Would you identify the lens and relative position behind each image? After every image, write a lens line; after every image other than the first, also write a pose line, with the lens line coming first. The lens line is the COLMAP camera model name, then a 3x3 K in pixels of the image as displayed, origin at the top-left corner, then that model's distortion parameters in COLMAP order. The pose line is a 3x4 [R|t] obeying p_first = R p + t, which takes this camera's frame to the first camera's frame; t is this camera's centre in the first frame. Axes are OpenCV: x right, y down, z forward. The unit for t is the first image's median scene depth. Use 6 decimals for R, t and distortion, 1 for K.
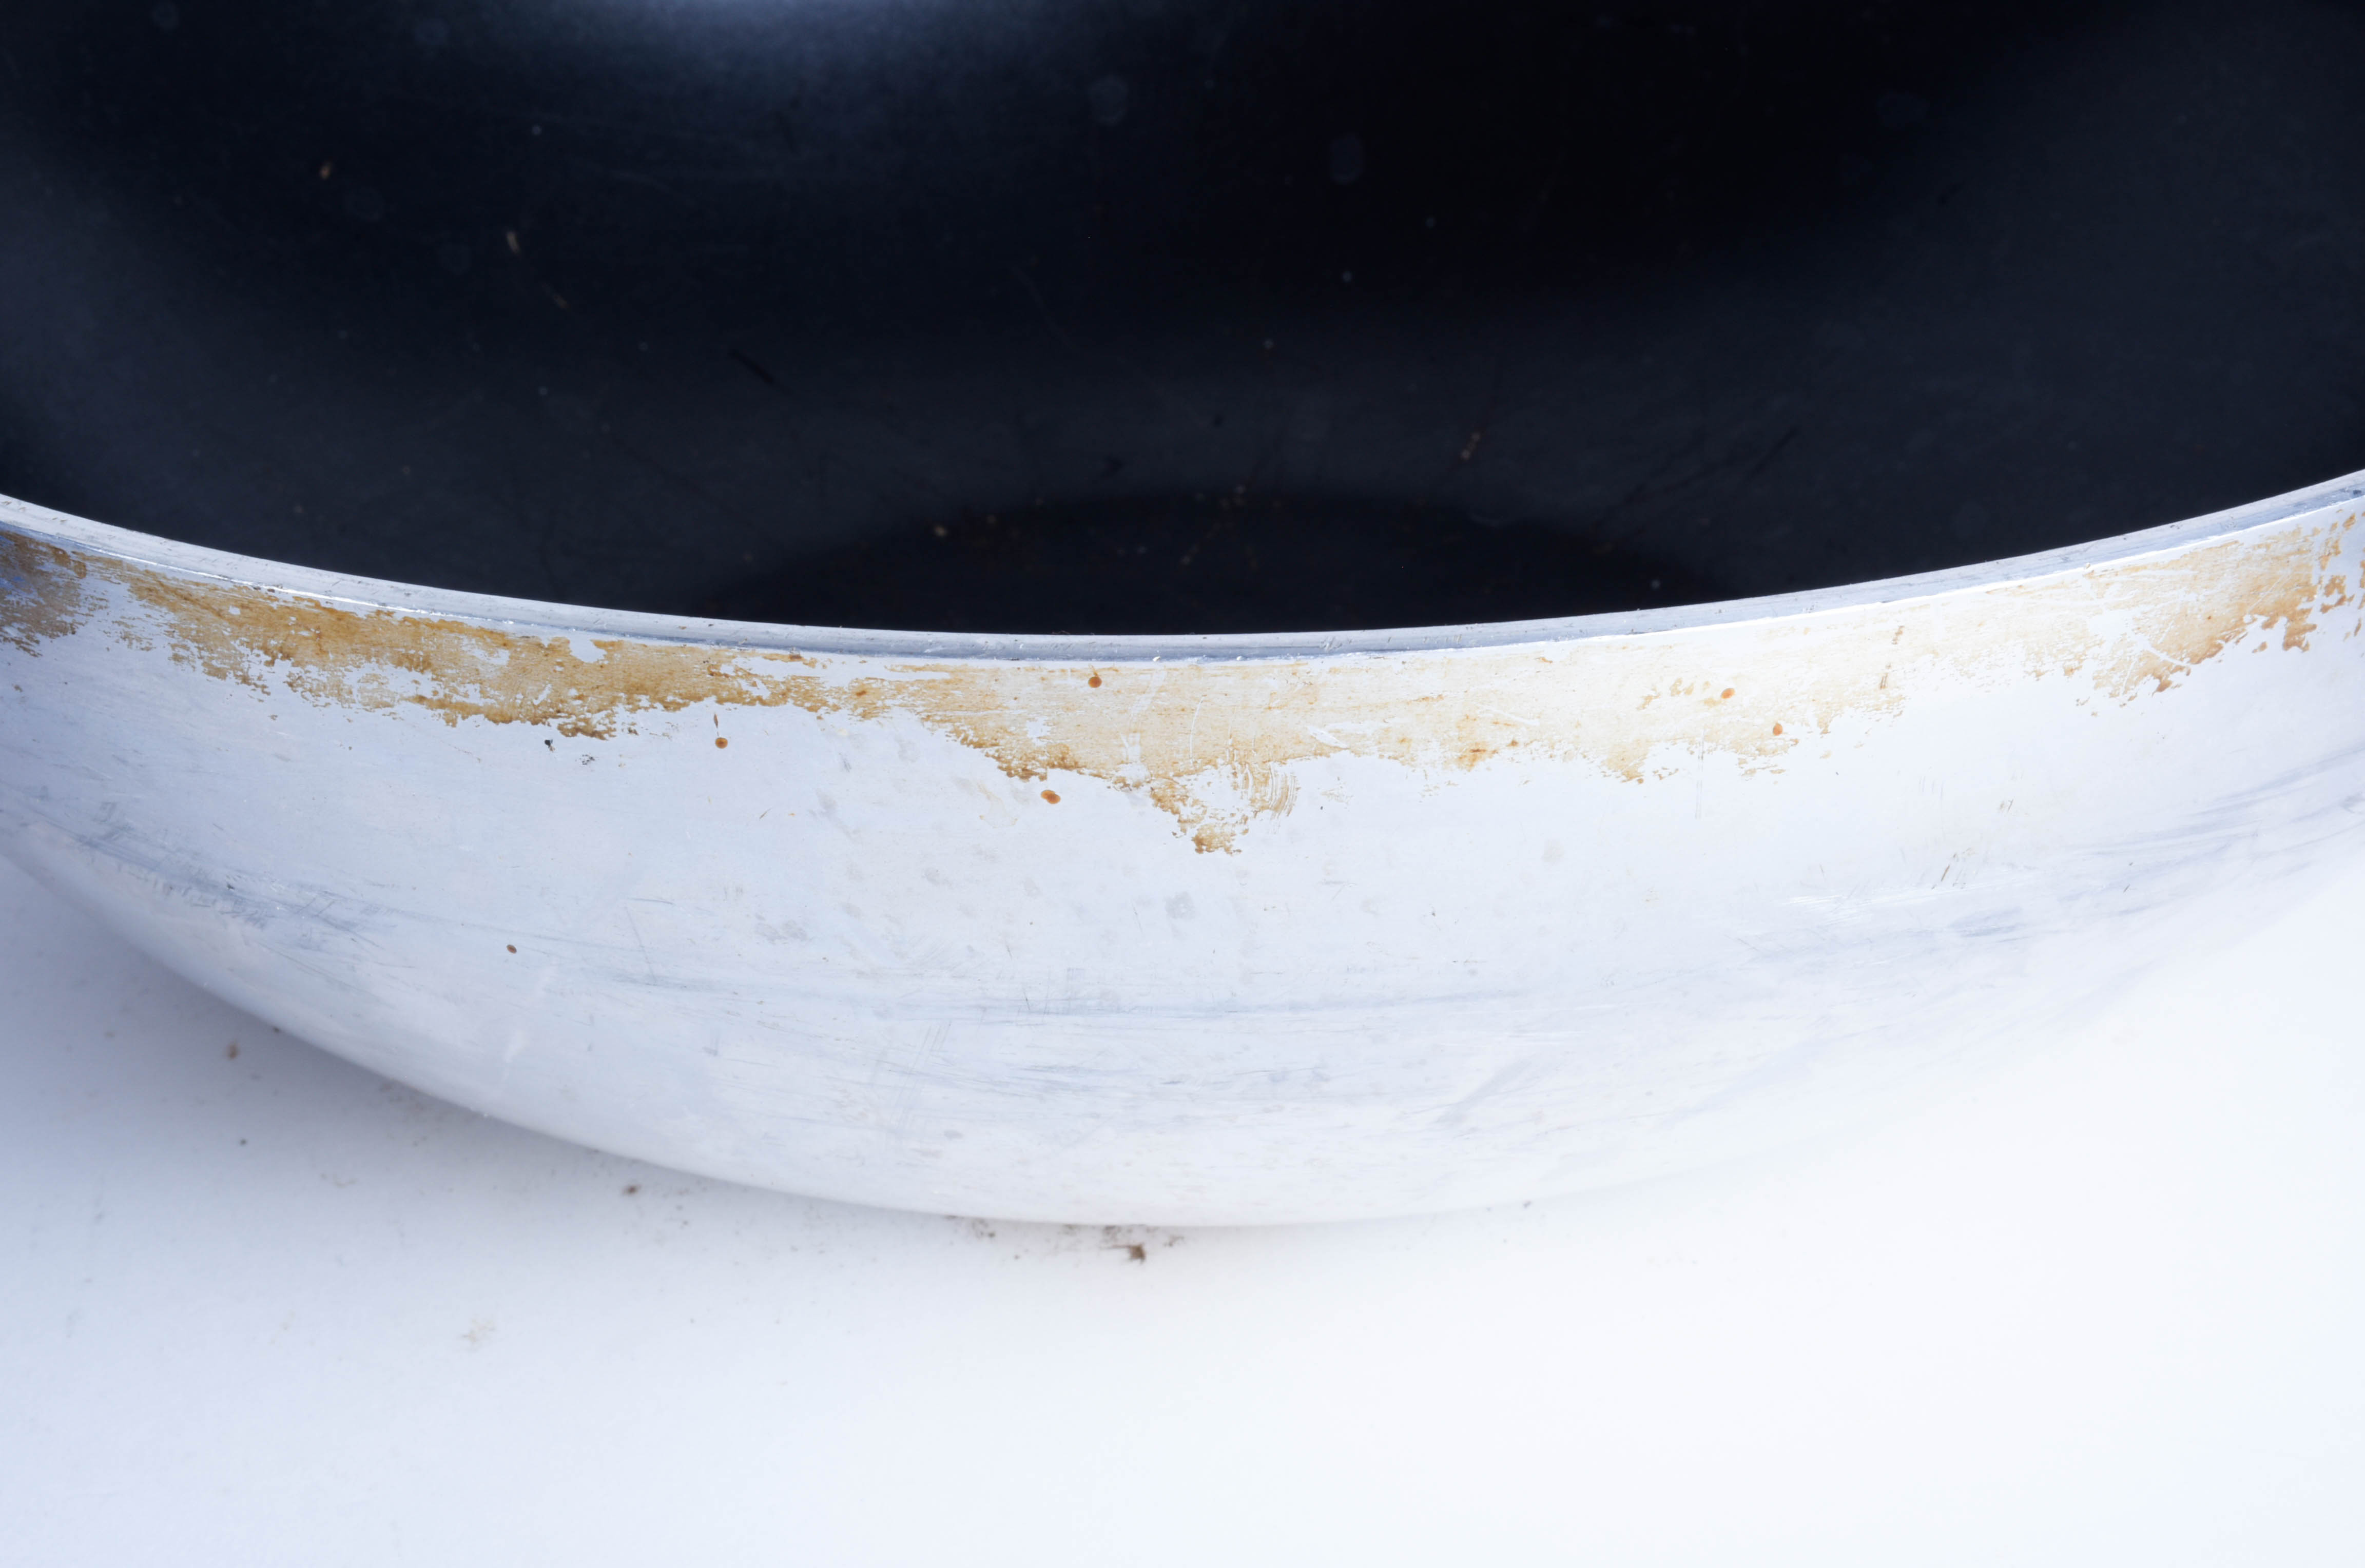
lens RADIAL K [[3869.8, 0, 1169.2], [0, 3869.8, 785.3], [0, 0, 1]] dist [-0.029809, 0.000000]
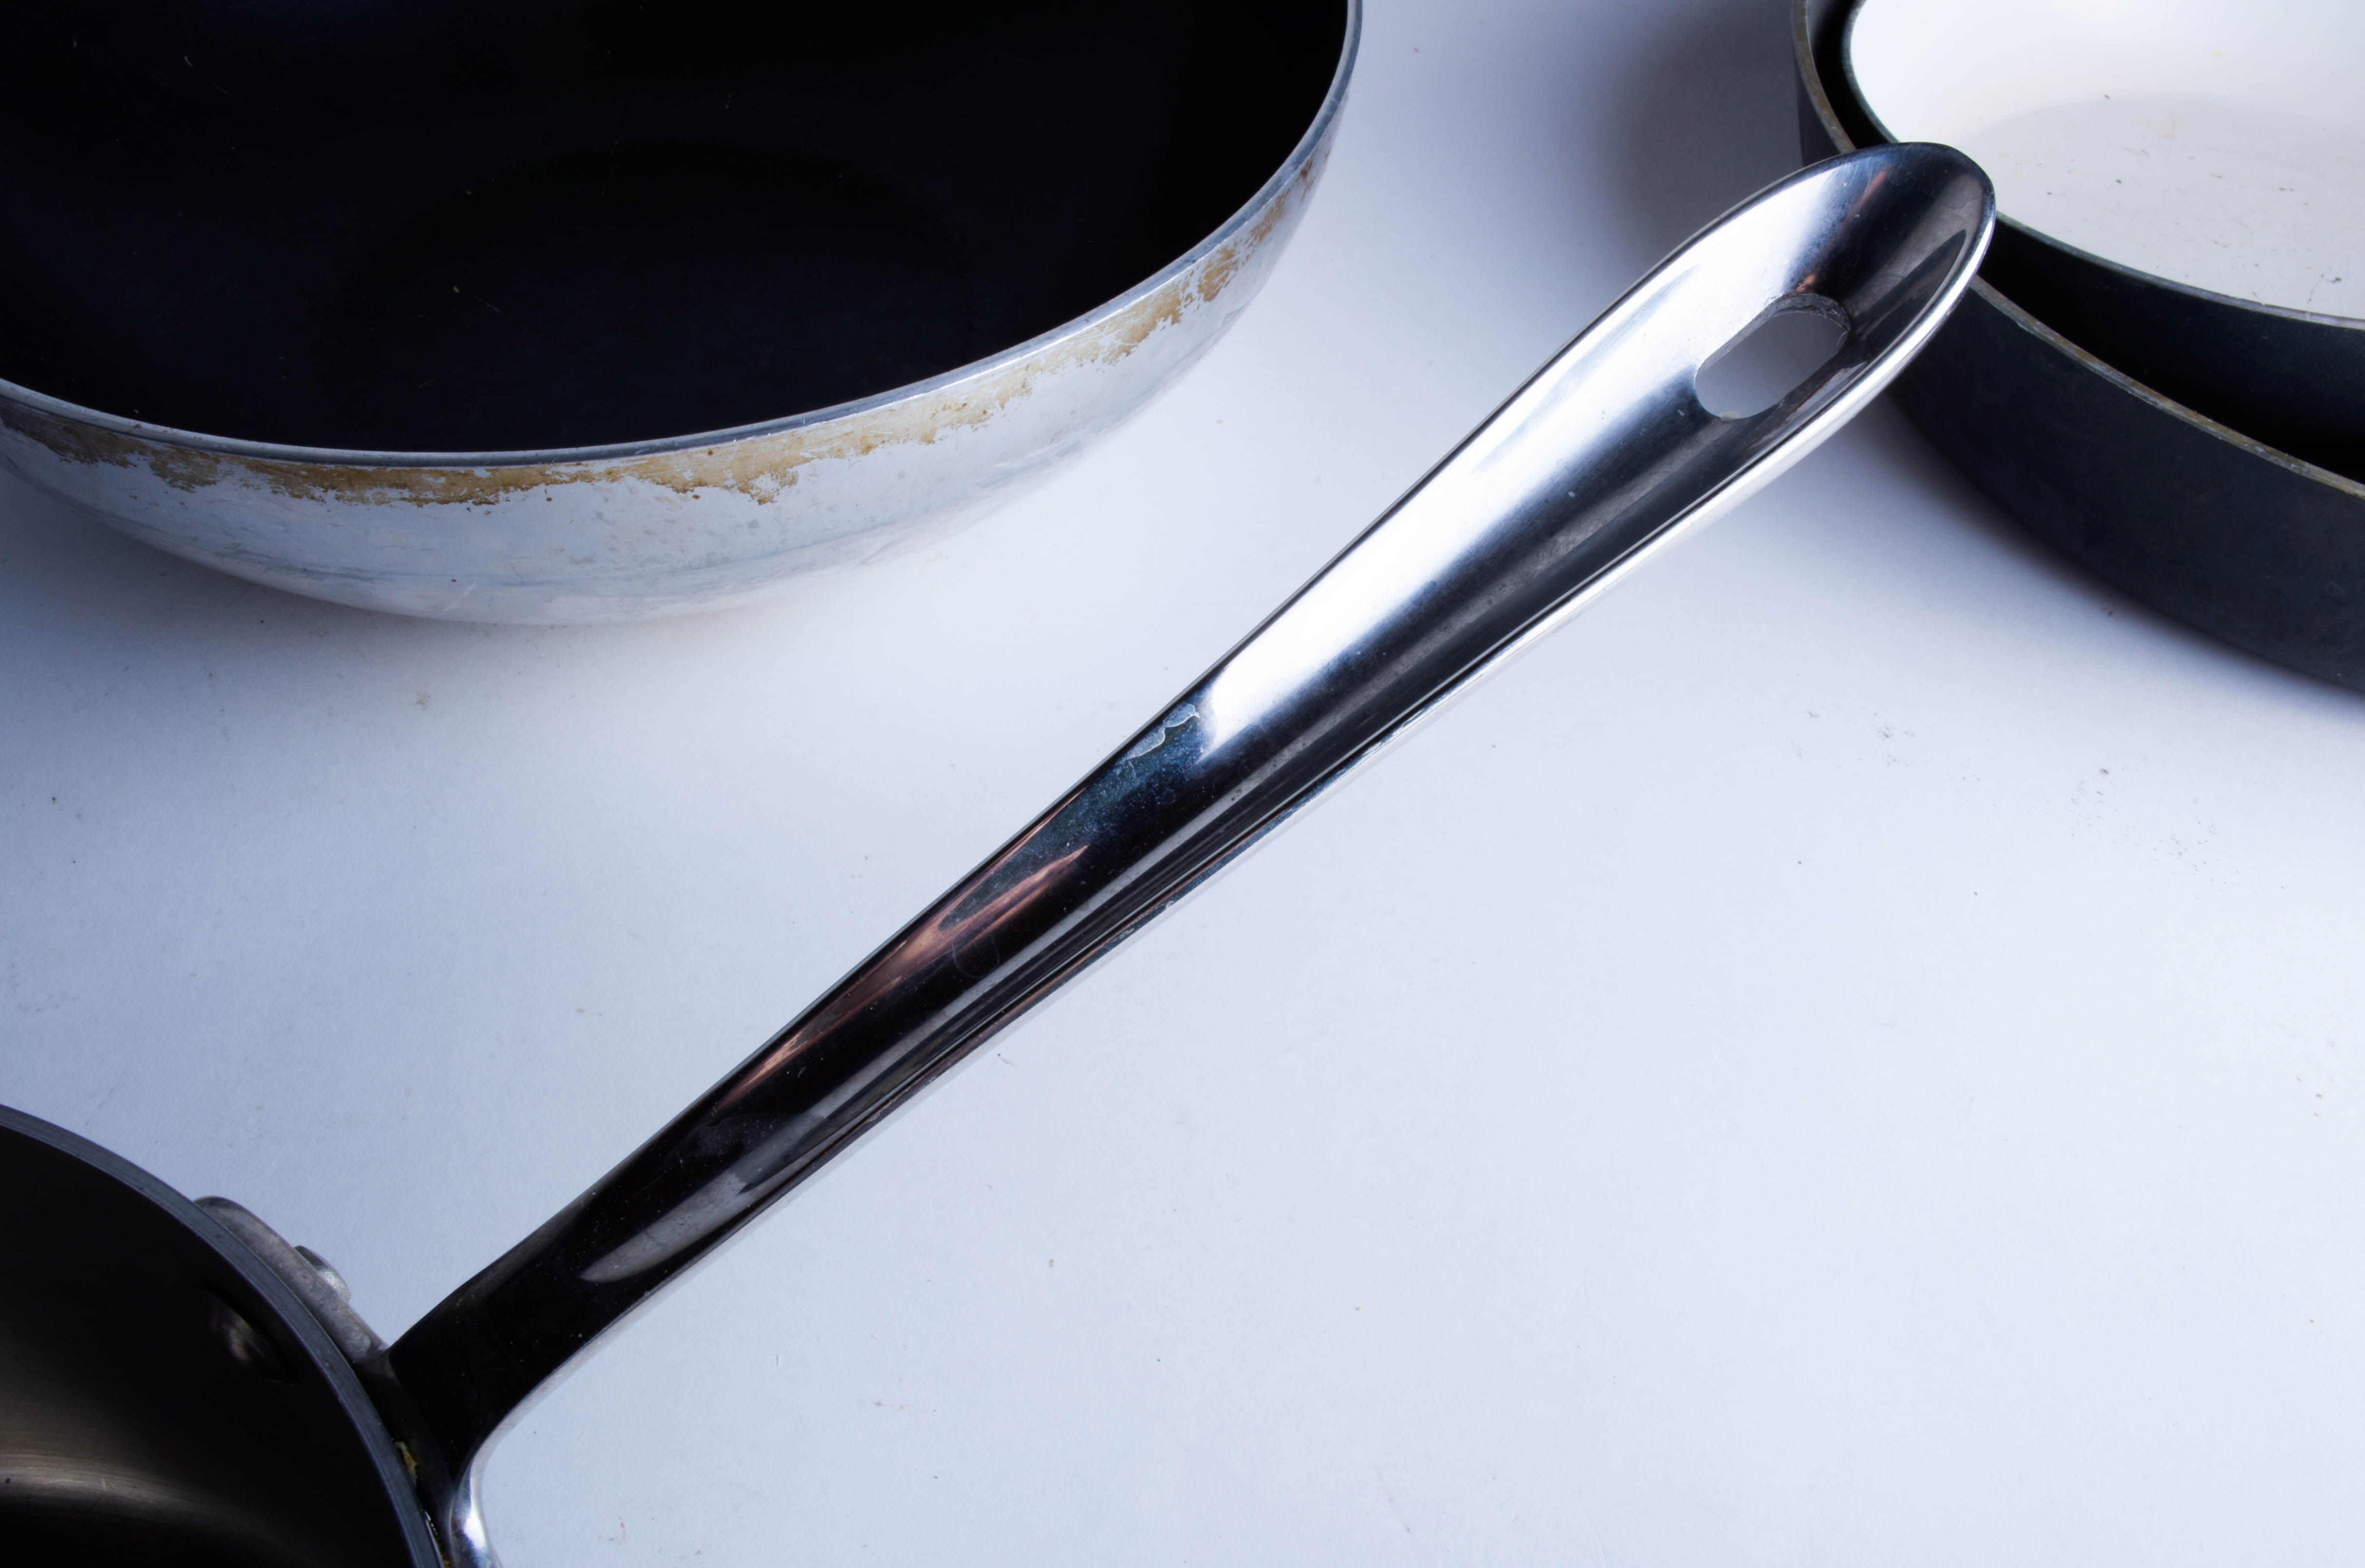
lens RADIAL K [[2138.4, 0, 1185.2], [0, 2138.4, 792.4], [0, 0, 1]] dist [-0.016727, 0.001437]
pose [[0.938861, -0.222877, 0.262423, -0.128829], [0.112451, 0.918903, 0.378116, -0.282663], [-0.325415, -0.325488, 0.887785, -0.312190]]
